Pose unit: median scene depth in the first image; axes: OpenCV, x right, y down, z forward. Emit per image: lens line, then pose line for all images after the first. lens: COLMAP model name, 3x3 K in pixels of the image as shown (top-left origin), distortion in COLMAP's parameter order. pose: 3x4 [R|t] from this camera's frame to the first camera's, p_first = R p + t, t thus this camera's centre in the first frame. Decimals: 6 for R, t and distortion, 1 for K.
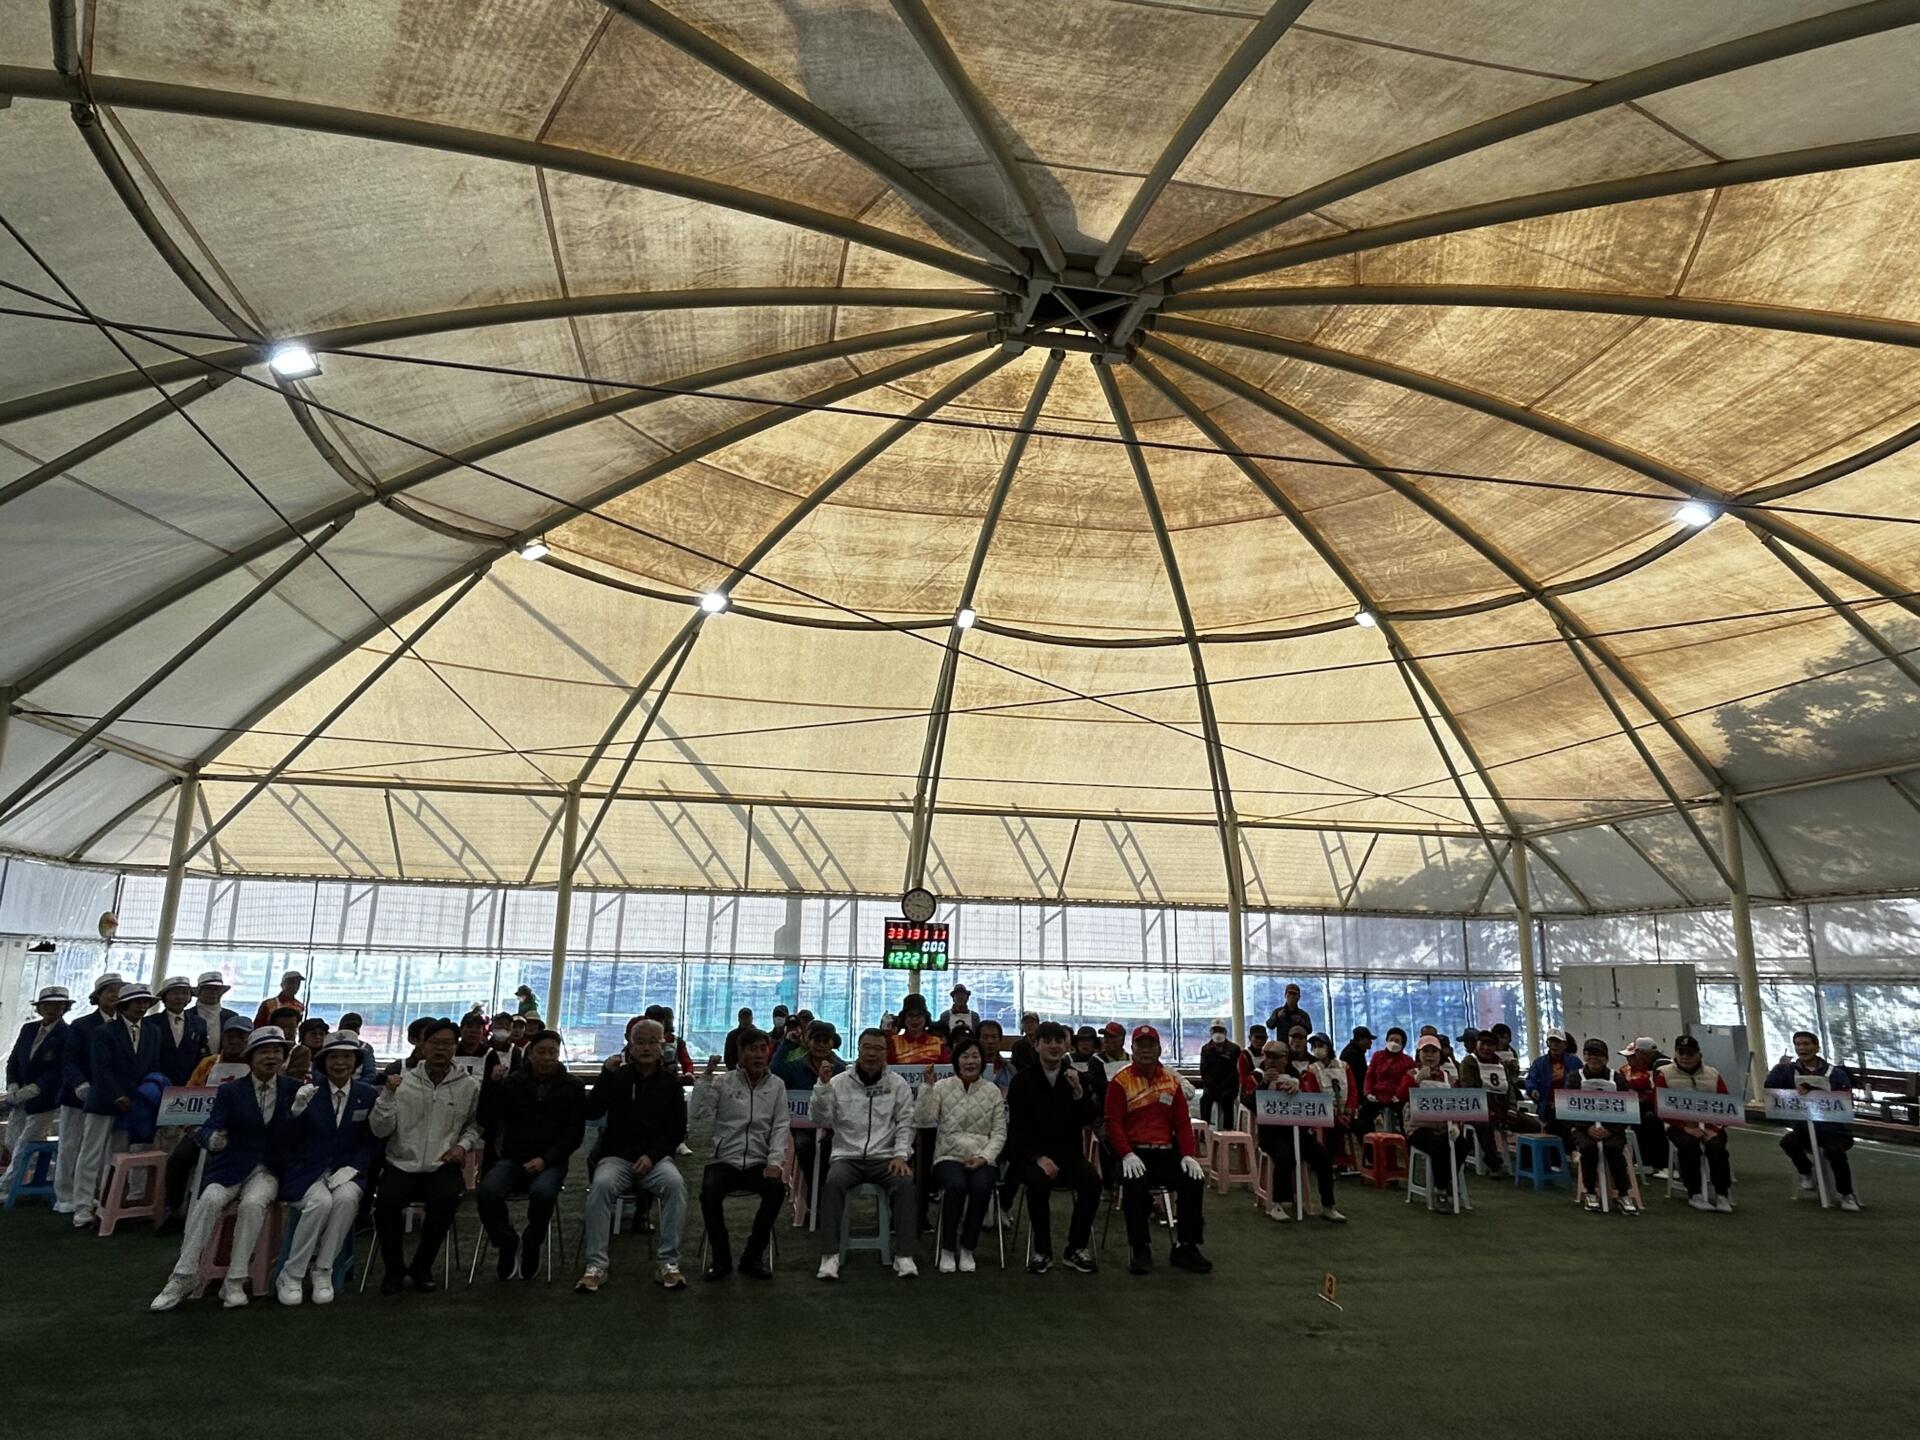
lens RADIAL K [[1114.9, 0, 957.8], [0, 1114.9, 727.1], [0, 0, 1]] dist [0.009211, 0.002907]
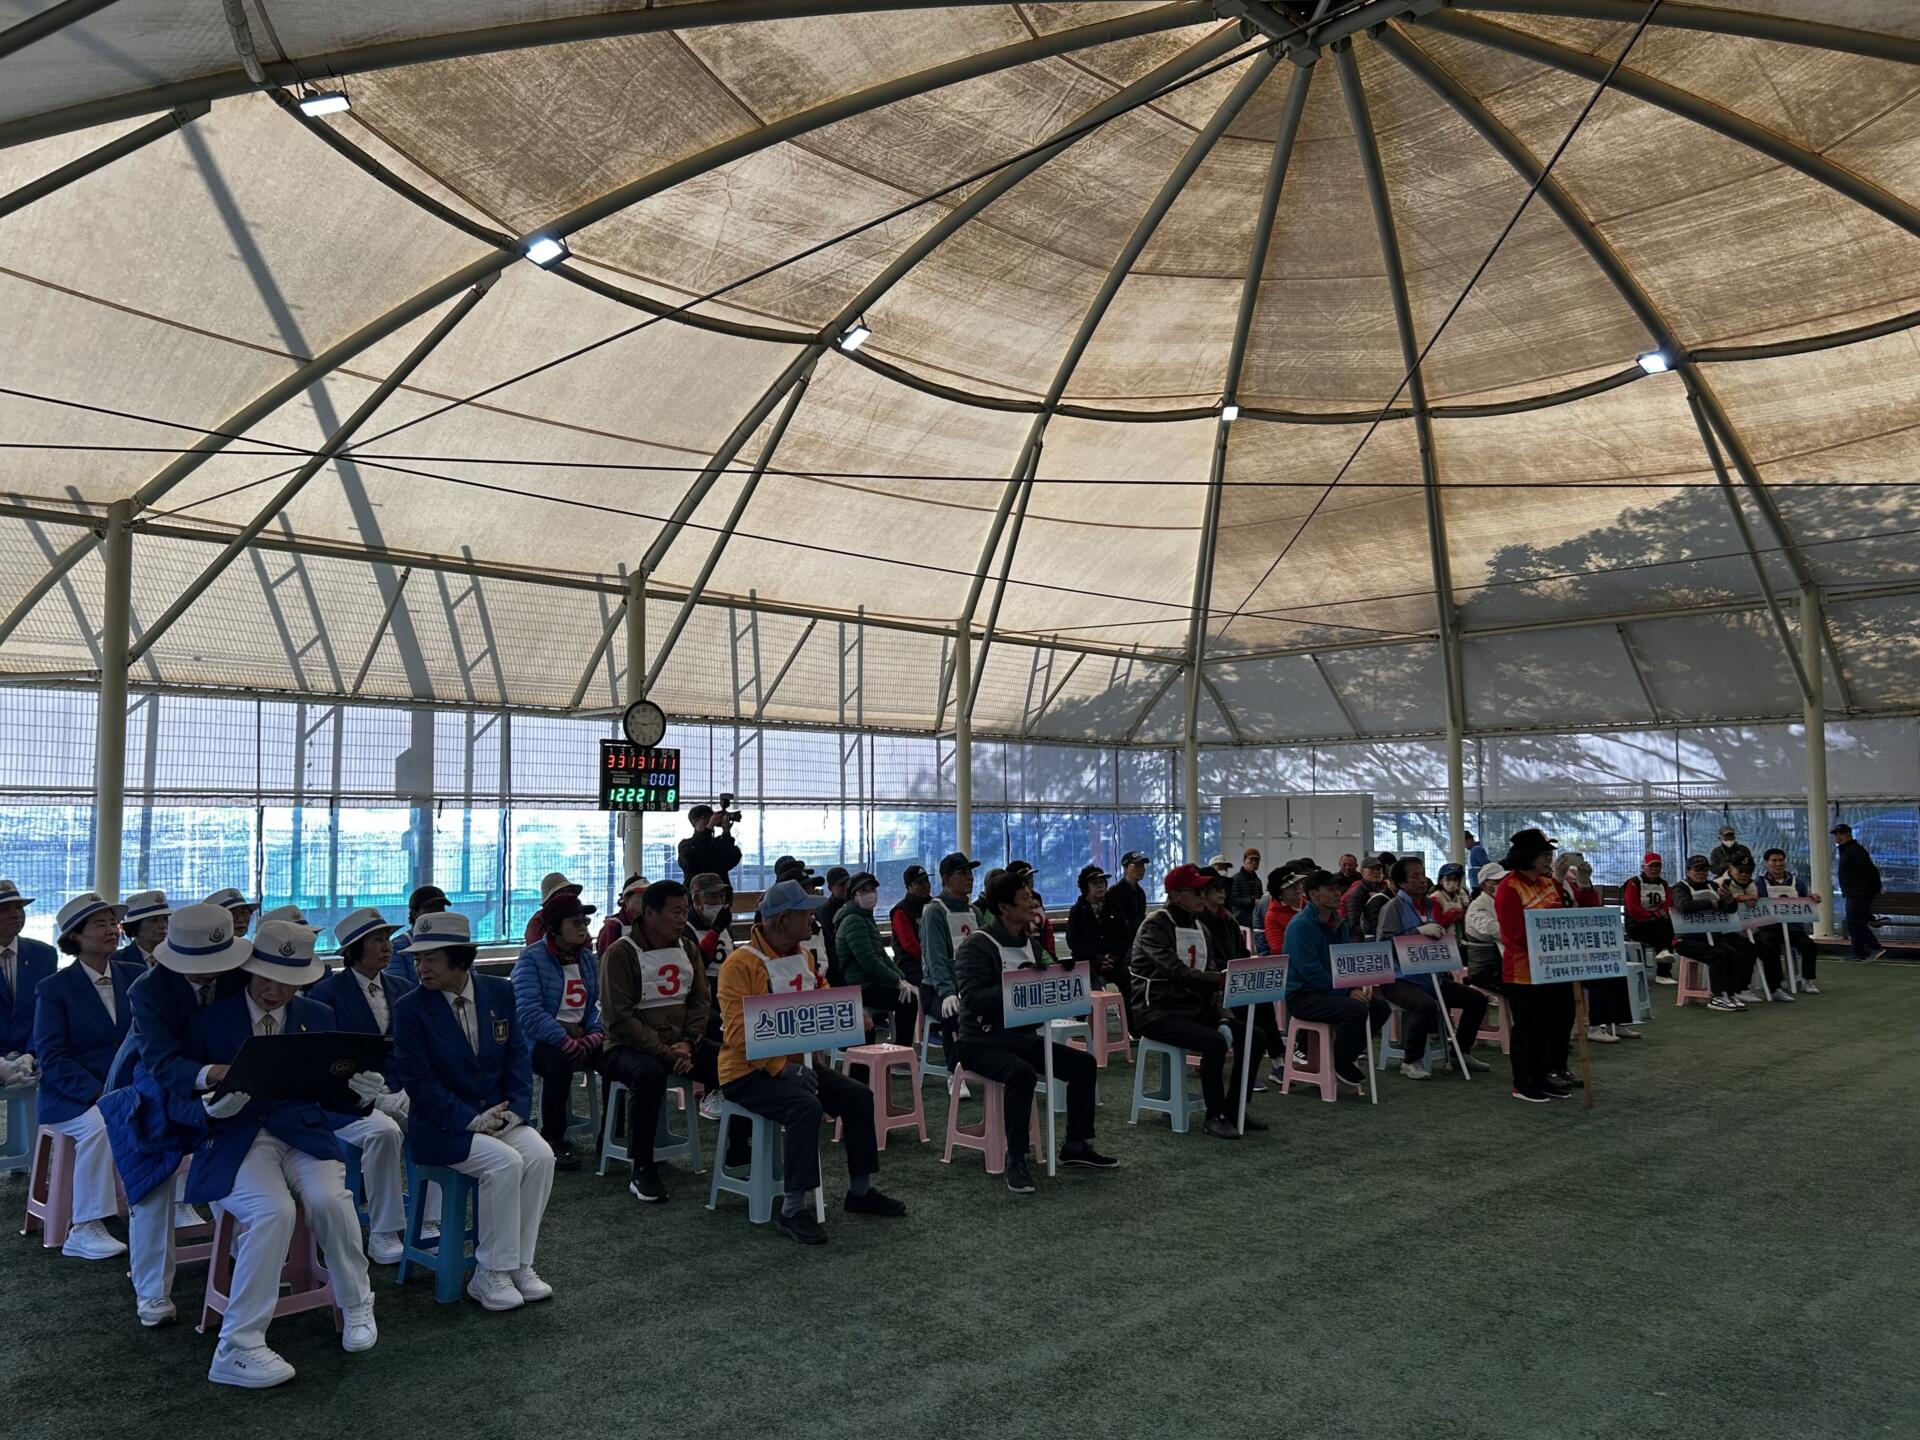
lens RADIAL K [[1458.0, 0, 955.6], [0, 1458.0, 732.0], [0, 0, 1]] dist [0.057006, -0.015271]
pose [[0.839066, 0.014998, 0.543824, -0.451648], [-0.102608, 0.986042, 0.131120, 0.023487], [-0.534267, -0.165819, 0.828893, 0.122280]]
